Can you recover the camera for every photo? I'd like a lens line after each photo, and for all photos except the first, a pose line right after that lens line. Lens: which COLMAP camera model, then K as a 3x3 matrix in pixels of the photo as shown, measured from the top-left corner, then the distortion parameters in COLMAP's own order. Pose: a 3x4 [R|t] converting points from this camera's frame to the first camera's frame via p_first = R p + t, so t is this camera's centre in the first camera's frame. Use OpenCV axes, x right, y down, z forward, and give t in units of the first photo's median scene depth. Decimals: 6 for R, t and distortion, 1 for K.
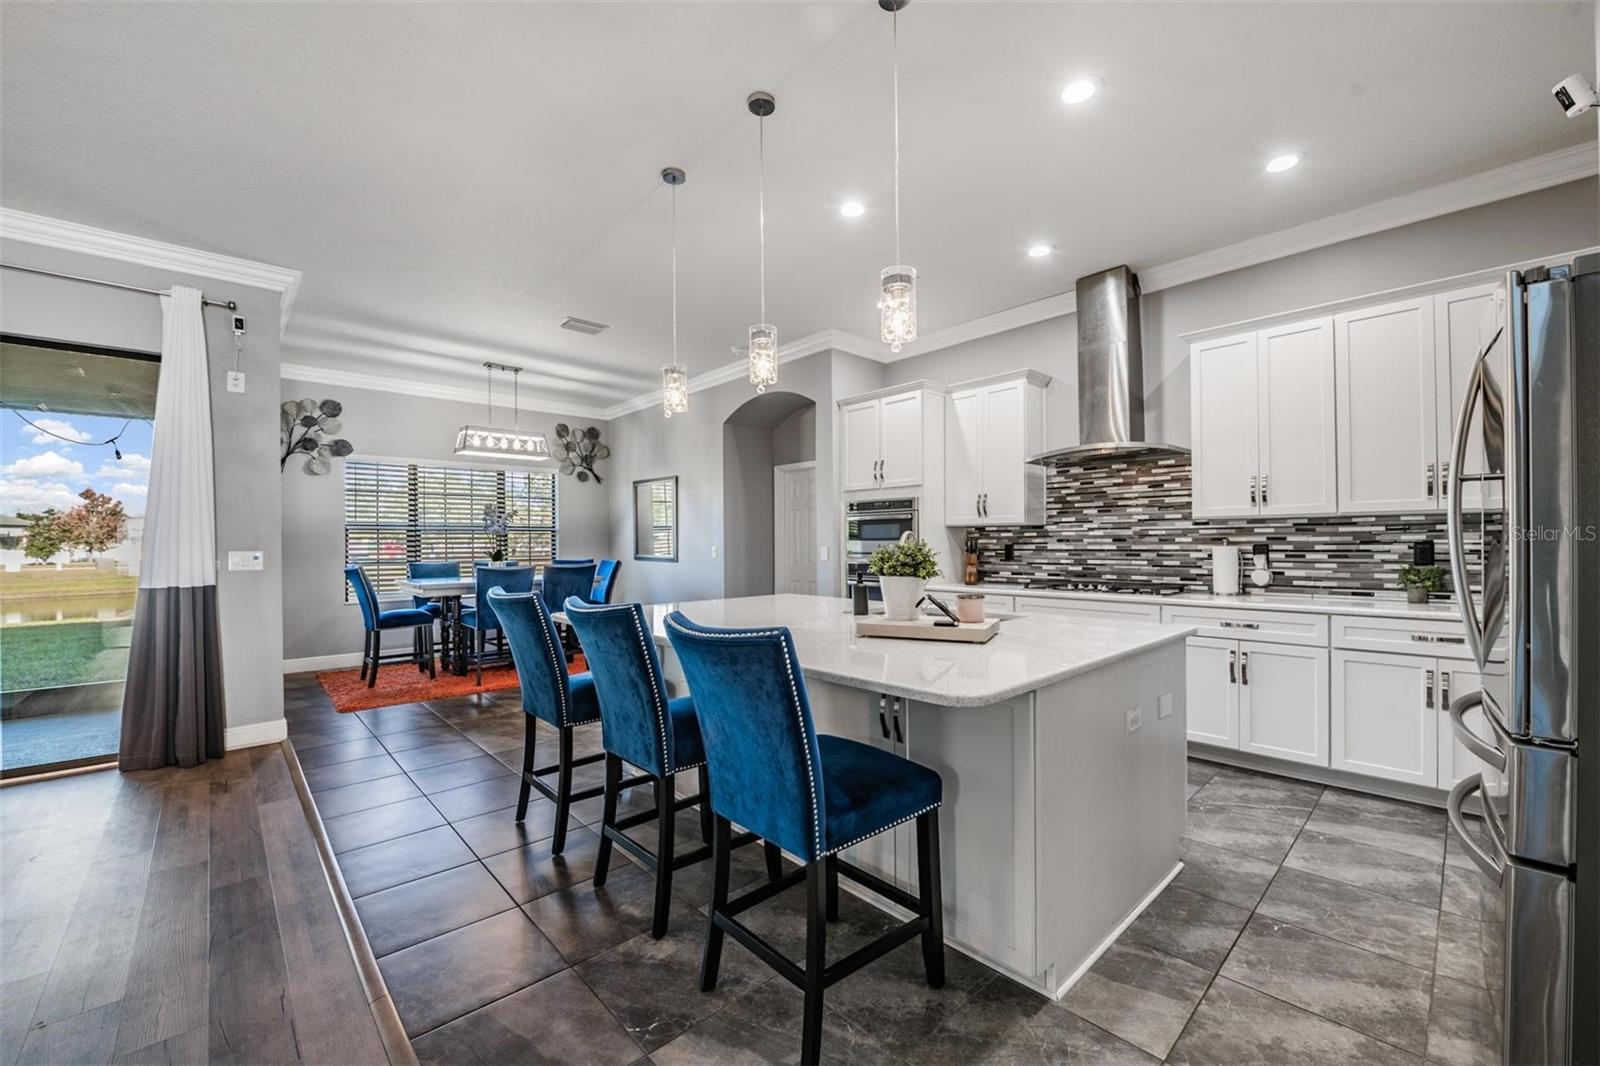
lens RADIAL K [[635.1, 0, 797.9], [0, 635.1, 538.9], [0, 0, 1]] dist [-0.016009, -0.000238]
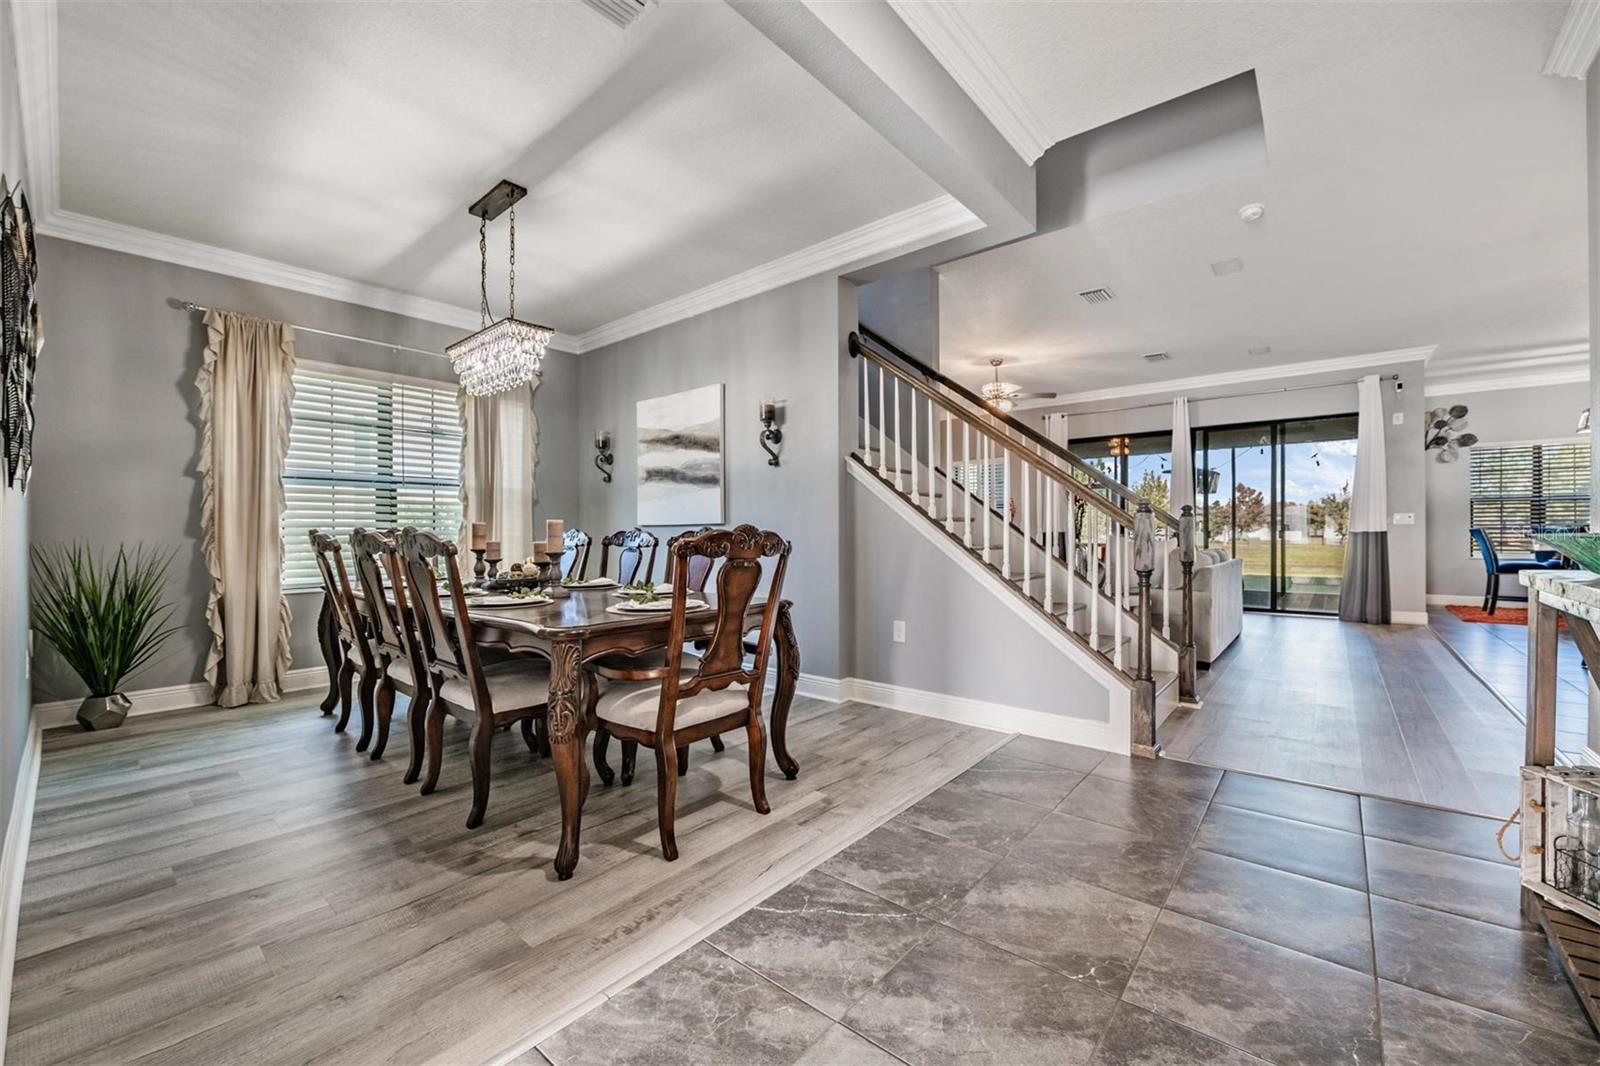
lens RADIAL K [[635.1, 0, 797.9], [0, 635.1, 538.9], [0, 0, 1]] dist [-0.016009, -0.000238]
pose [[0.119933, 0.015565, -0.992660, 0.678626], [0.007782, 0.999832, 0.016618, 0.050144], [0.992751, -0.009718, 0.119792, -0.924145]]
